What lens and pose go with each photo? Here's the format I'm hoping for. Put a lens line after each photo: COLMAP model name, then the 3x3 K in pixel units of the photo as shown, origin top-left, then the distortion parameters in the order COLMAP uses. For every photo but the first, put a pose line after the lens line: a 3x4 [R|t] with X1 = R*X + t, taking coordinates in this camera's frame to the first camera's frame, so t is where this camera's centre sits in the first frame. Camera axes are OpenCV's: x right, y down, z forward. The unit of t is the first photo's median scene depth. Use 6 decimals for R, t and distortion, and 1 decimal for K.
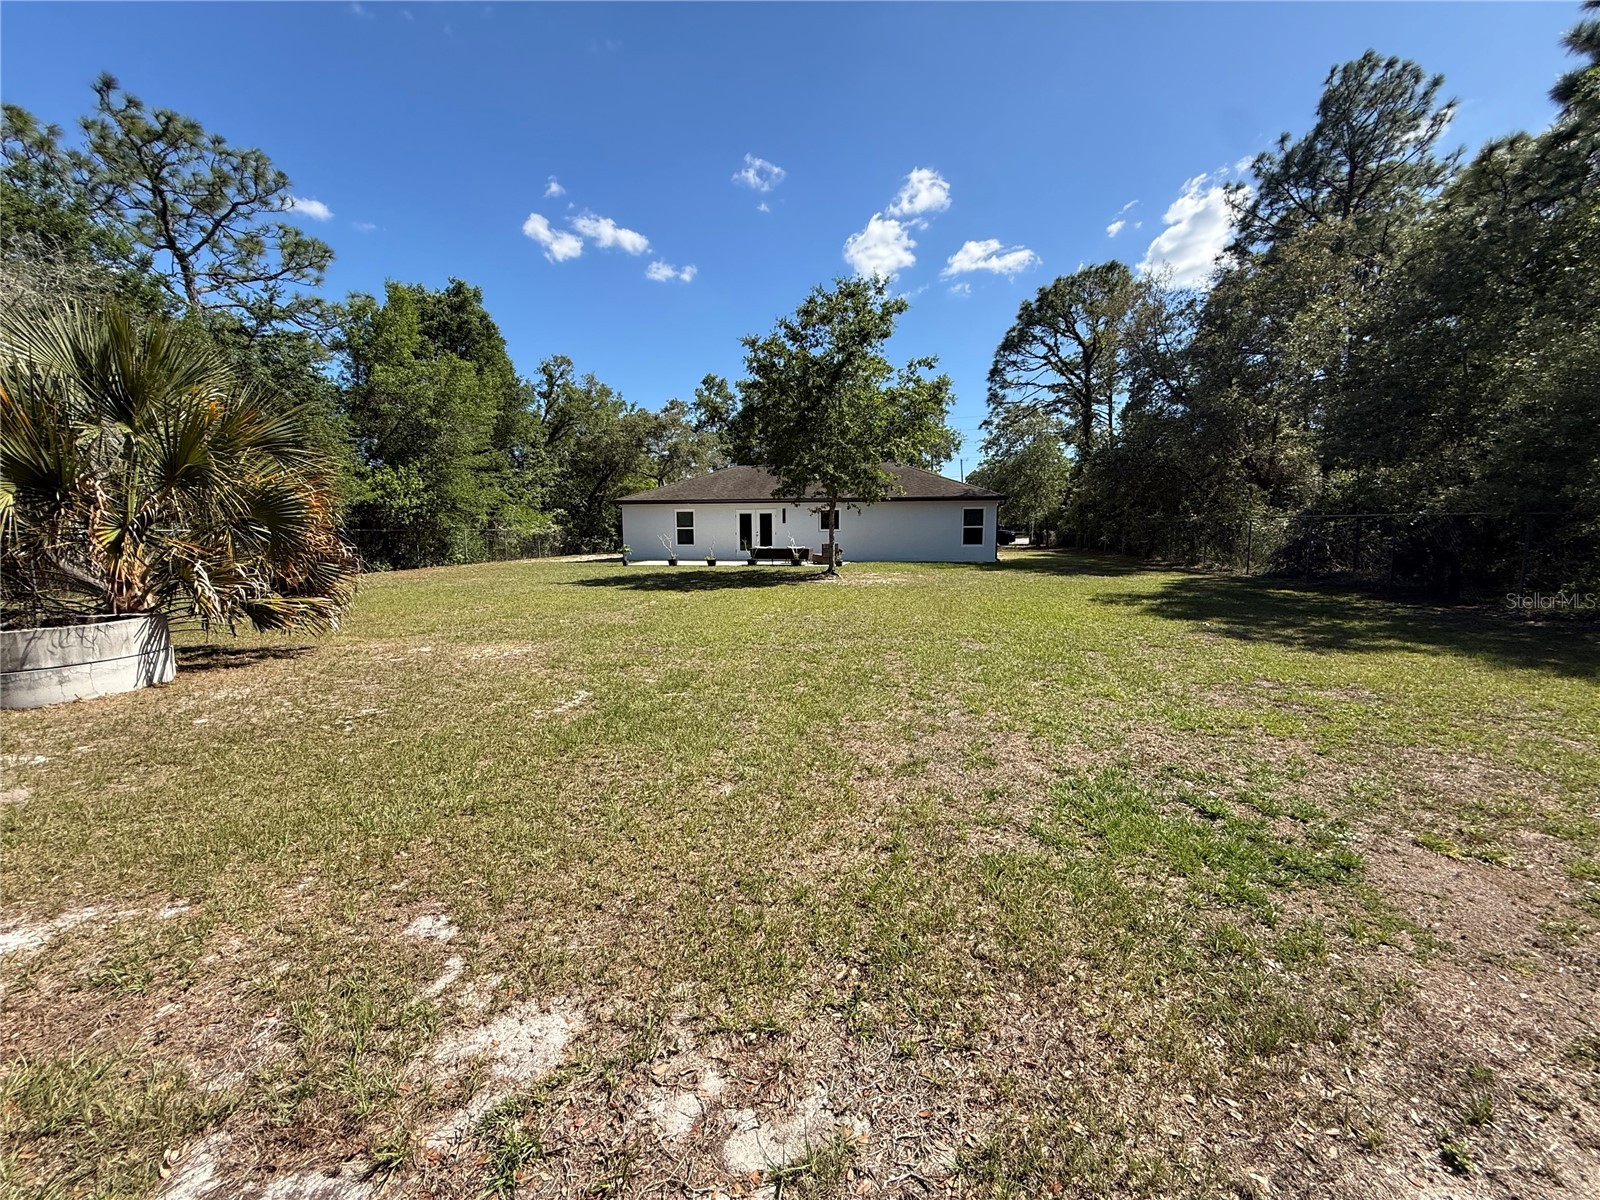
lens RADIAL K [[633.1, 0, 800.0], [0, 633.1, 600.0], [0, 0, 1]] dist [-0.000861, 0.000455]
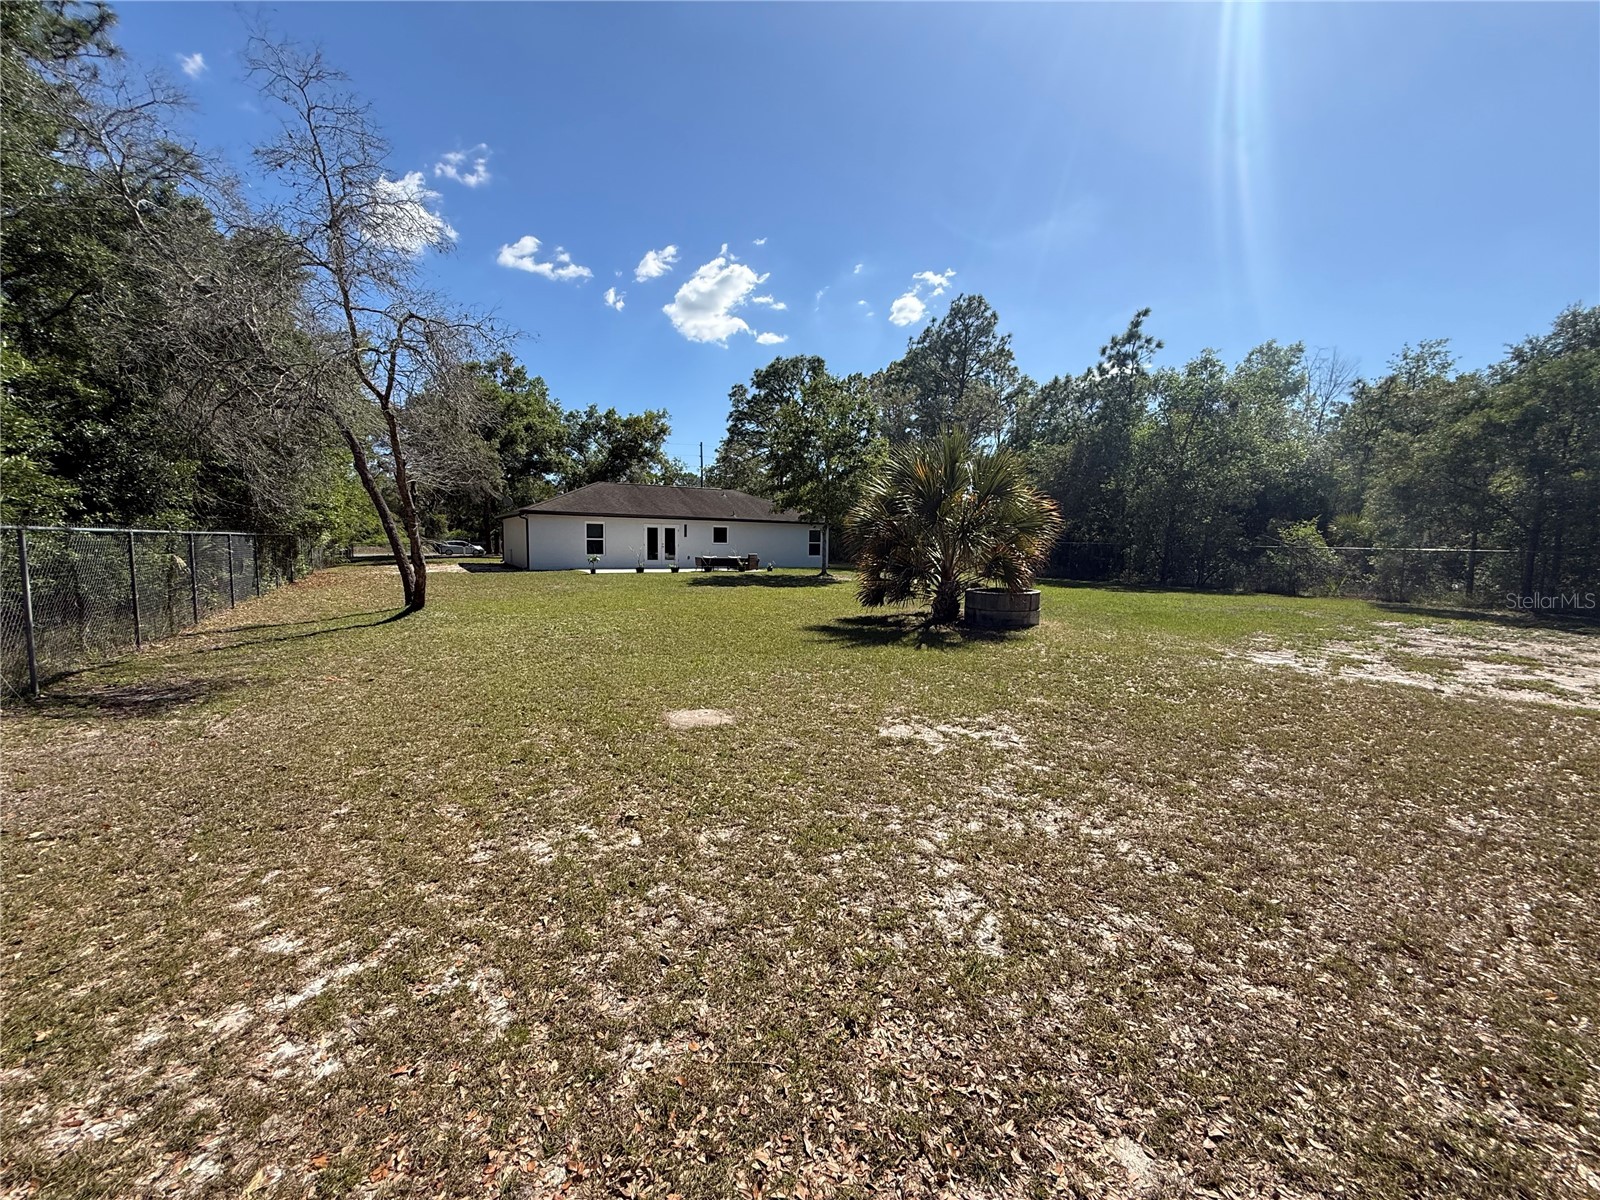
lens RADIAL K [[633.1, 0, 800.0], [0, 633.1, 600.0], [0, 0, 1]] dist [-0.000861, 0.000455]
pose [[0.742047, -0.047183, 0.668686, -0.674726], [0.049422, 0.998656, 0.015621, -0.007466], [-0.668524, 0.021456, 0.743381, -0.051799]]
